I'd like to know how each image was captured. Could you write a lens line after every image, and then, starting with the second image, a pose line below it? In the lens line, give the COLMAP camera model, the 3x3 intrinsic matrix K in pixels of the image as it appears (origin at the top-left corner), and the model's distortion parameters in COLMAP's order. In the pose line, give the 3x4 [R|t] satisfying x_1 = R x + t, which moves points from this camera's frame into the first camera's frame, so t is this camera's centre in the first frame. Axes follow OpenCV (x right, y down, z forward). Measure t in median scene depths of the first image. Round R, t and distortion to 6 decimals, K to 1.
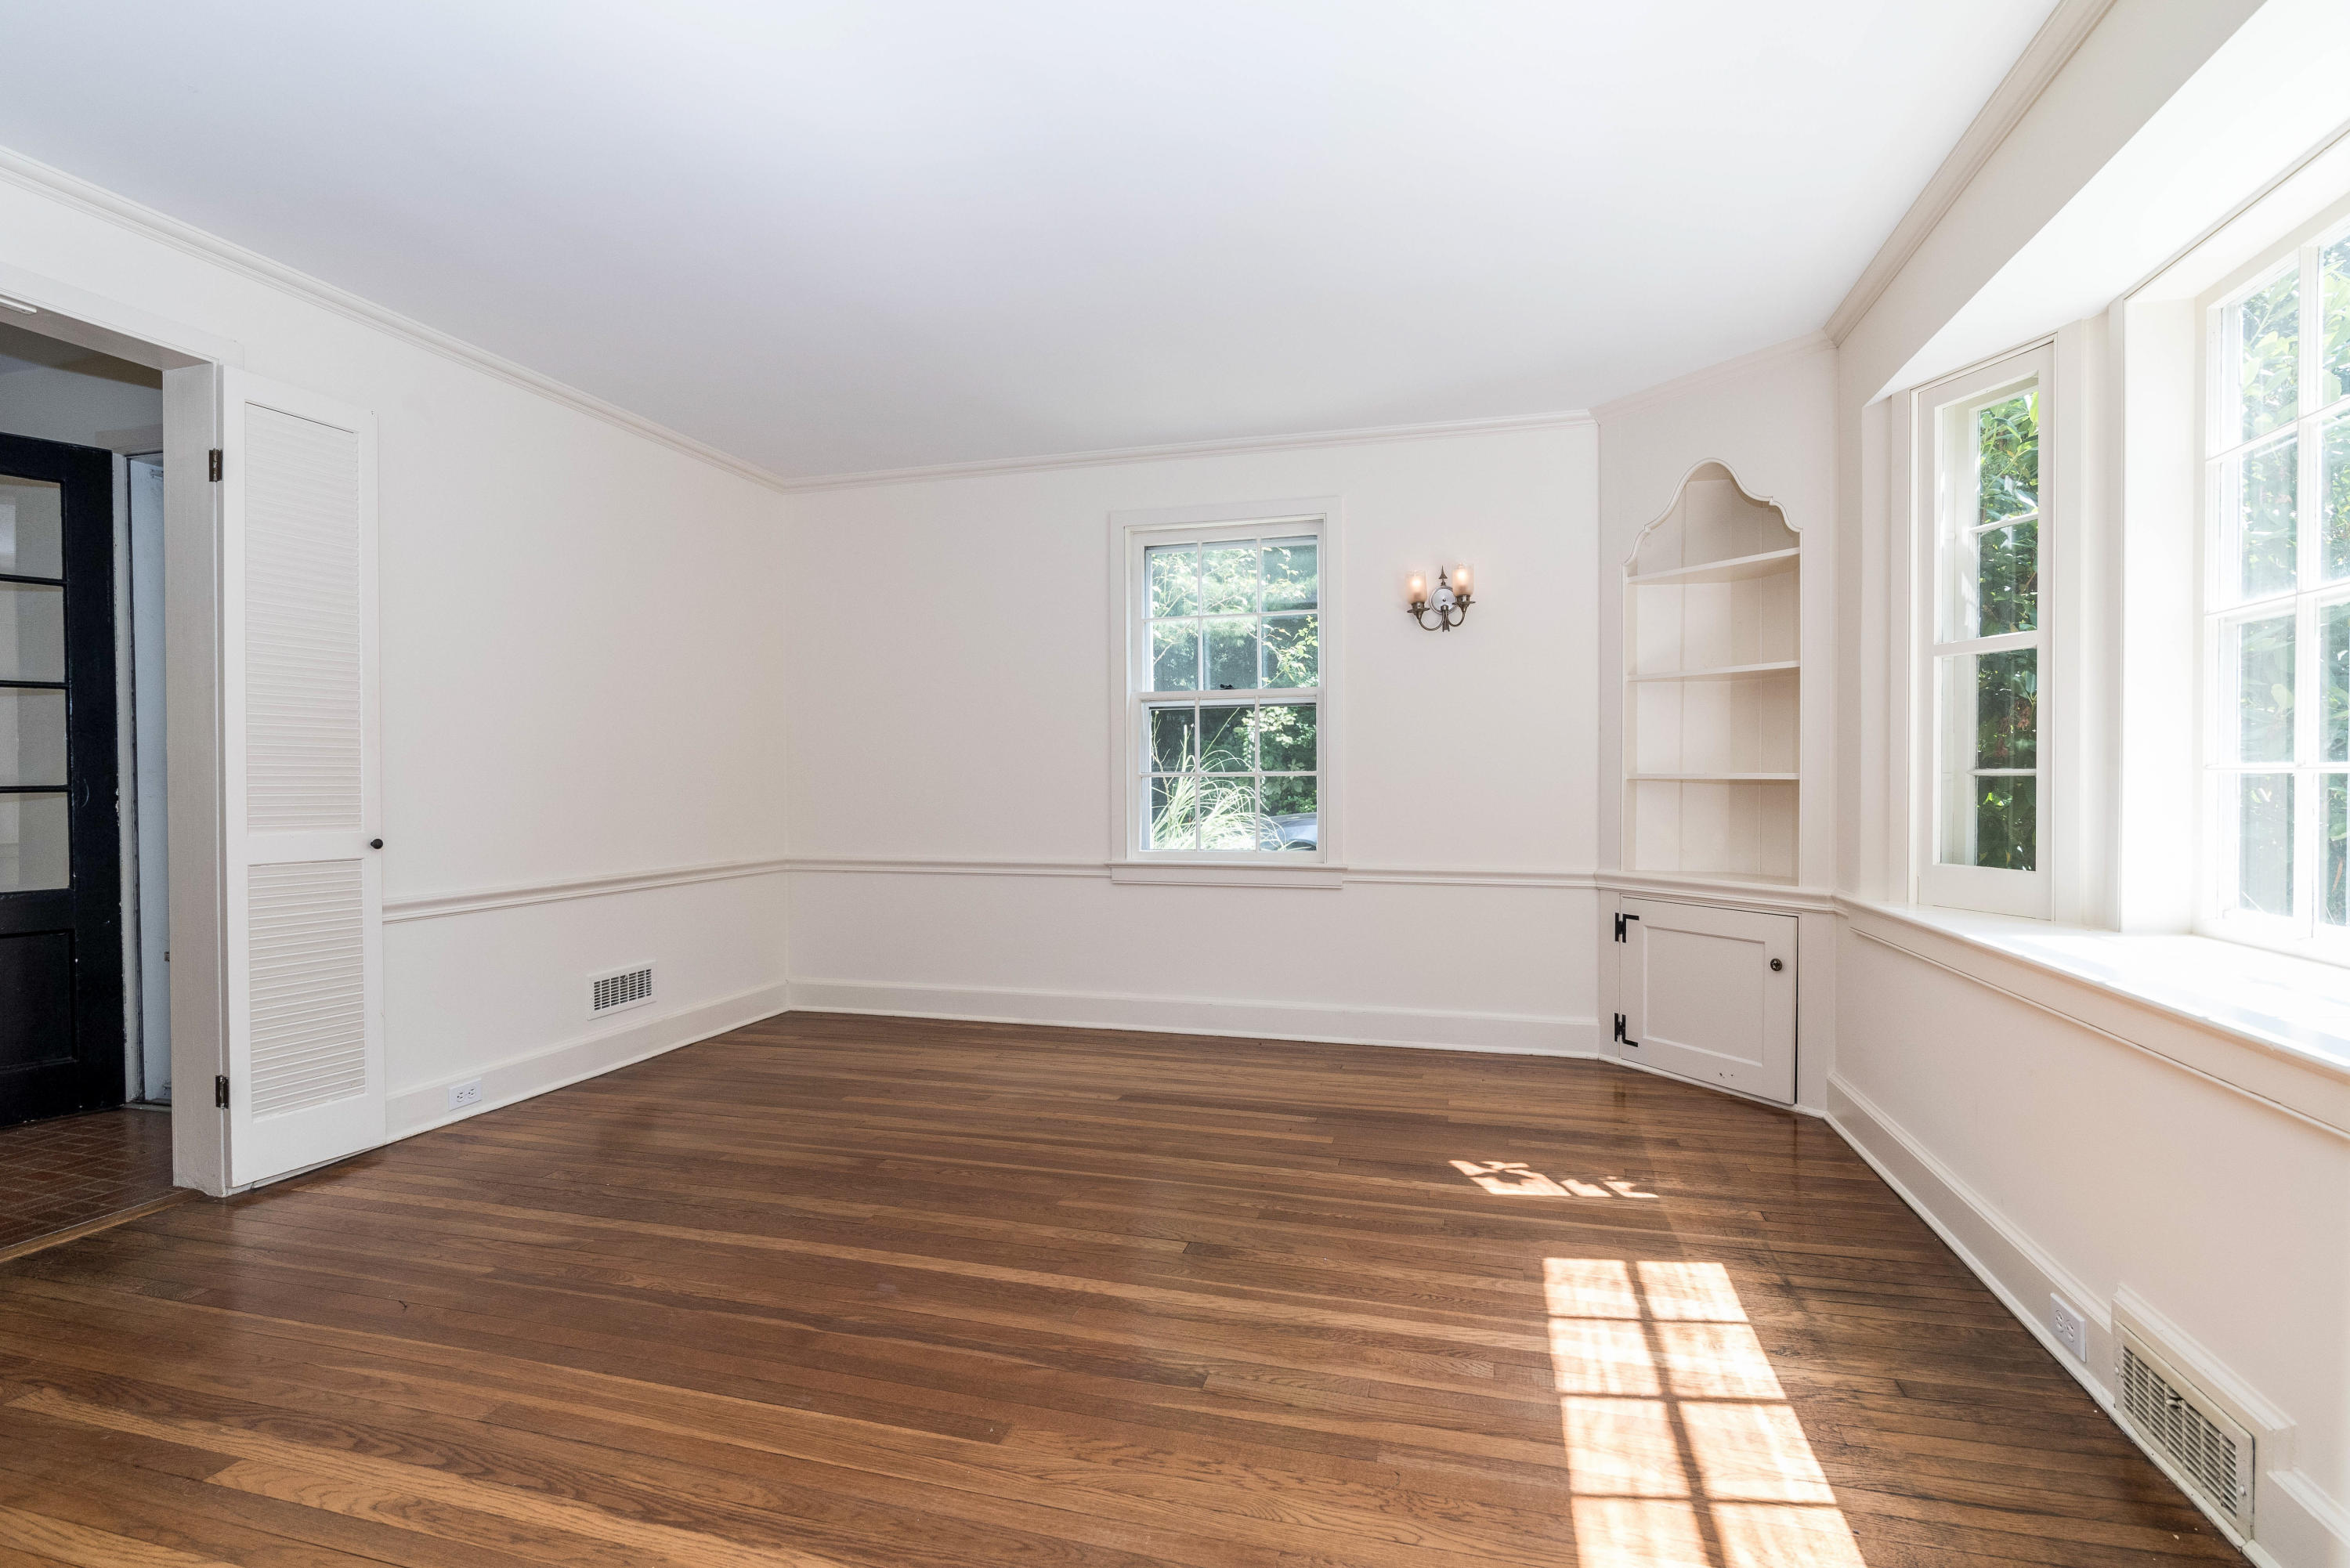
lens RADIAL K [[1131.7, 0, 1165.2], [0, 1131.7, 796.6], [0, 0, 1]] dist [-0.000088, -0.000070]
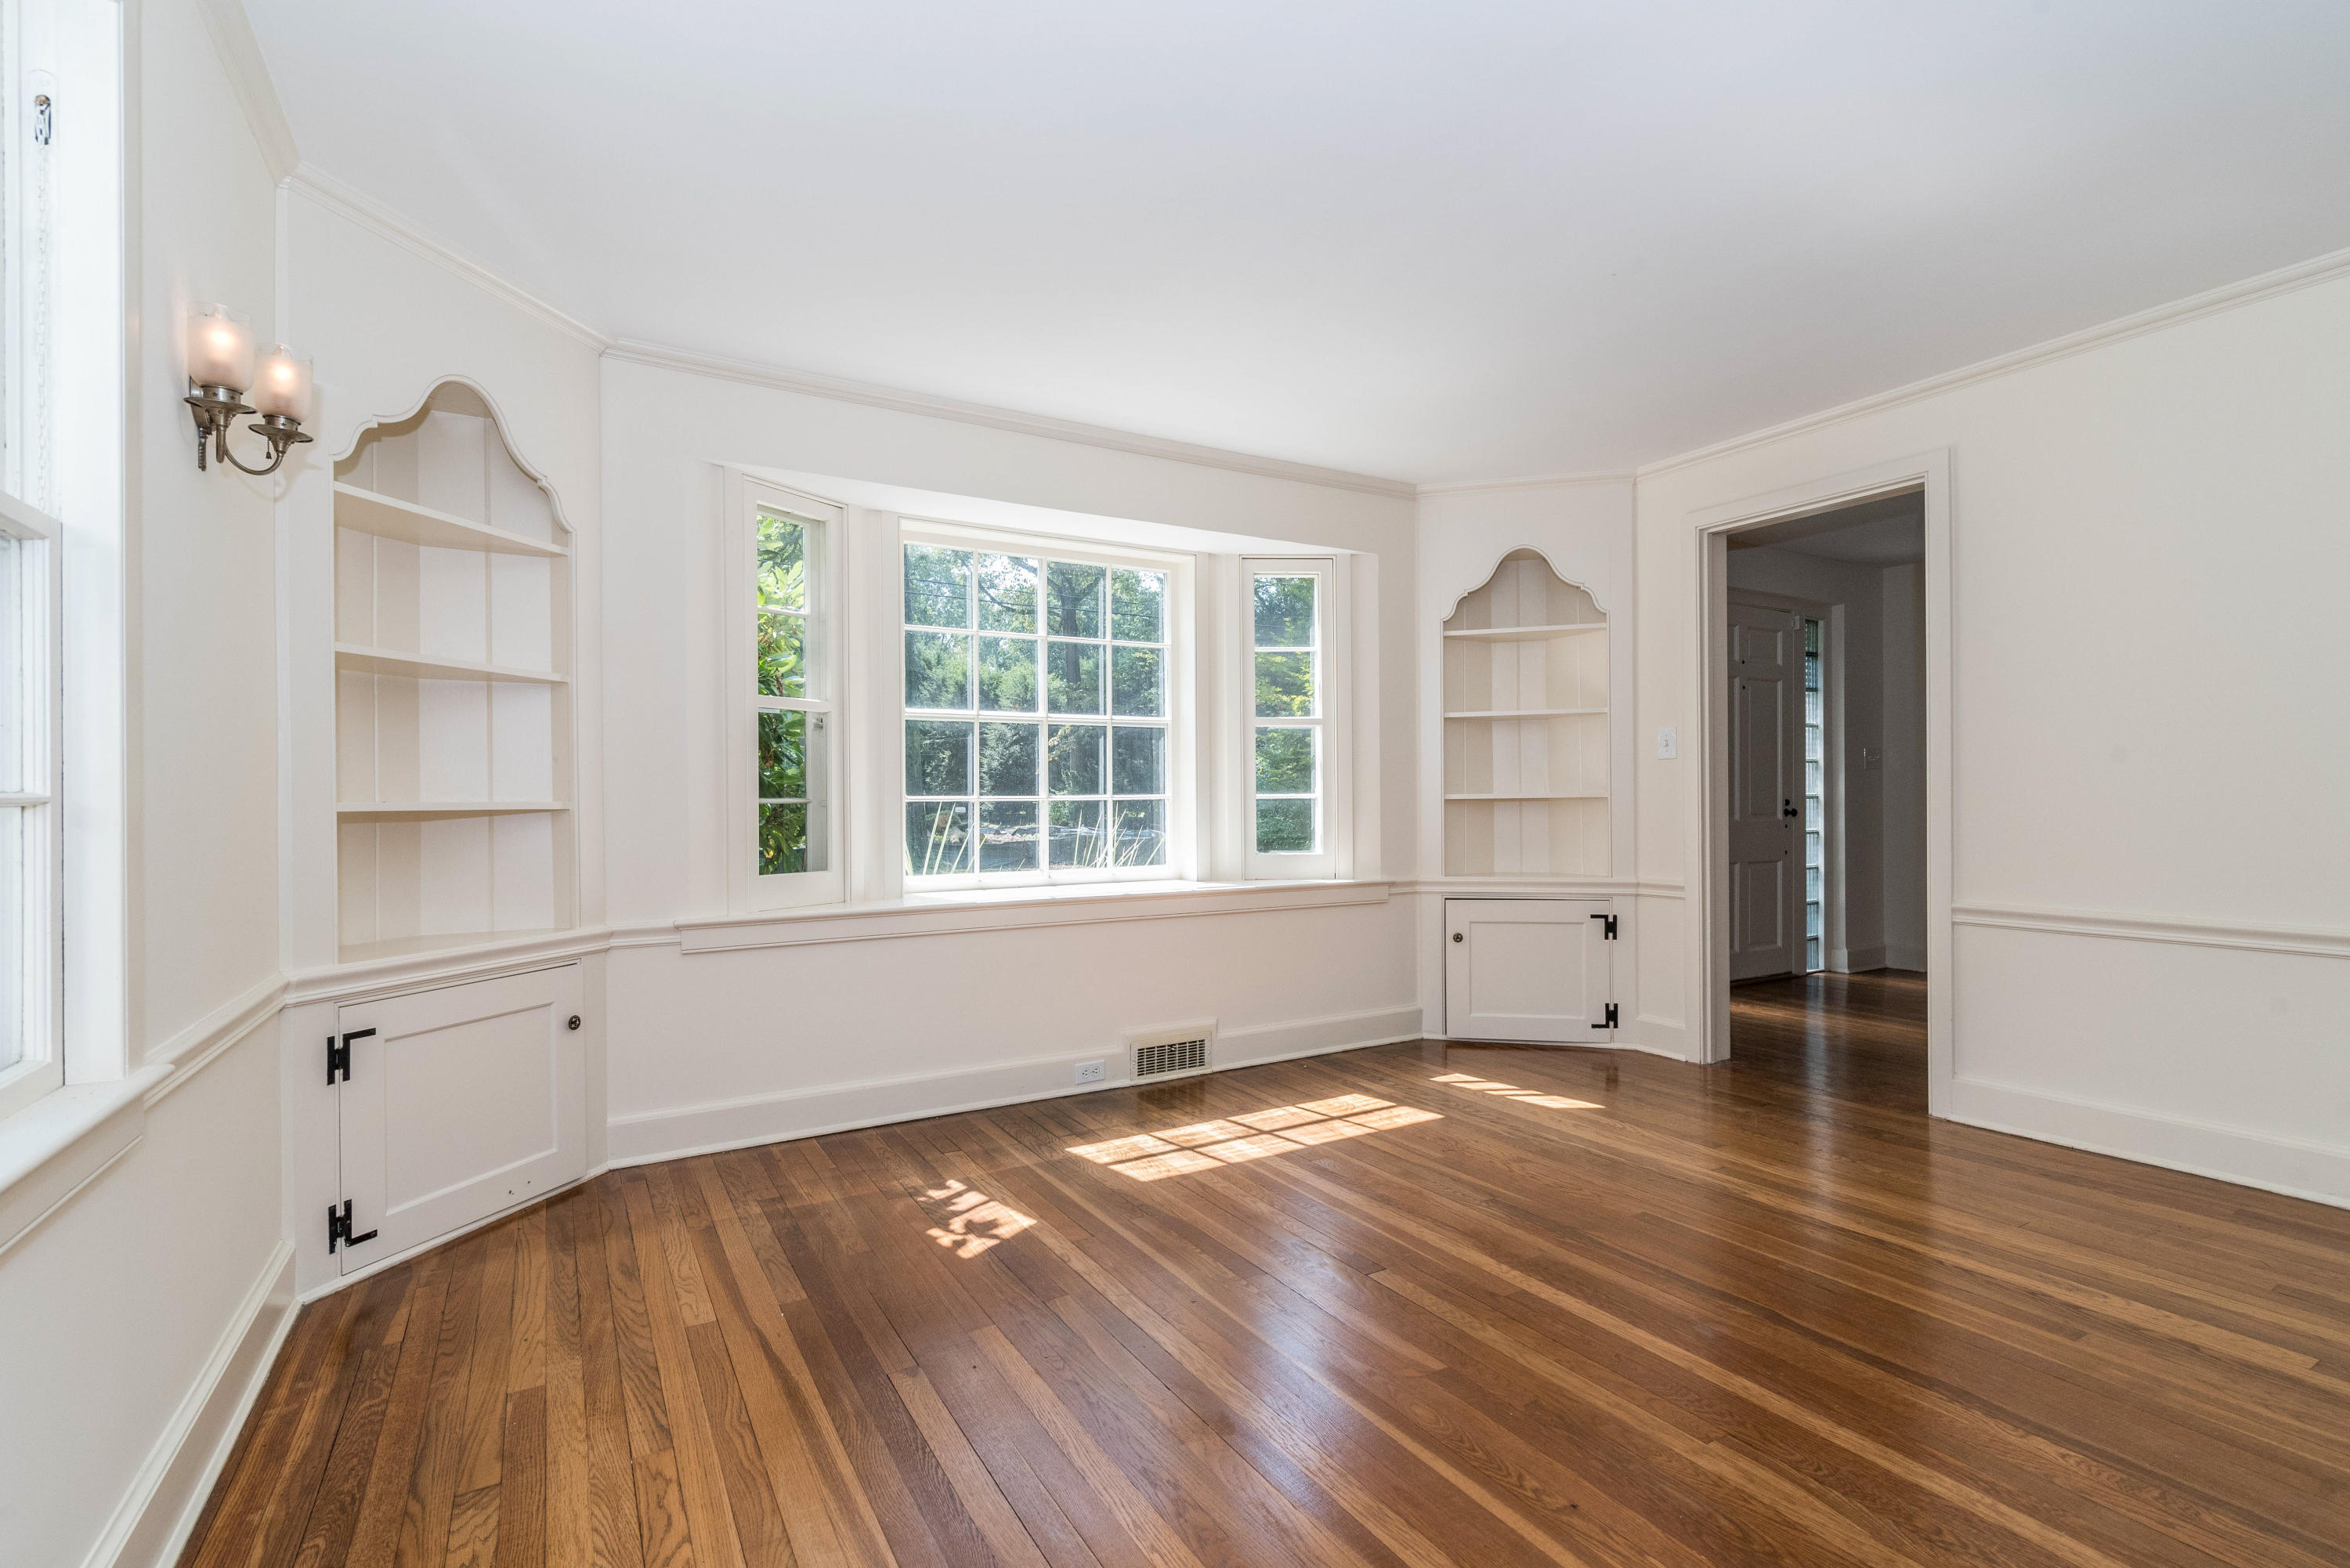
lens RADIAL K [[1067.4, 0, 1164.1], [0, 1067.4, 797.0], [0, 0, 1]] dist [0.002270, 0.000247]
pose [[-0.718406, 0.008156, 0.695576, -0.525618], [0.019691, 0.999769, 0.008614, -0.033265], [-0.695345, 0.019885, -0.718401, 1.870427]]
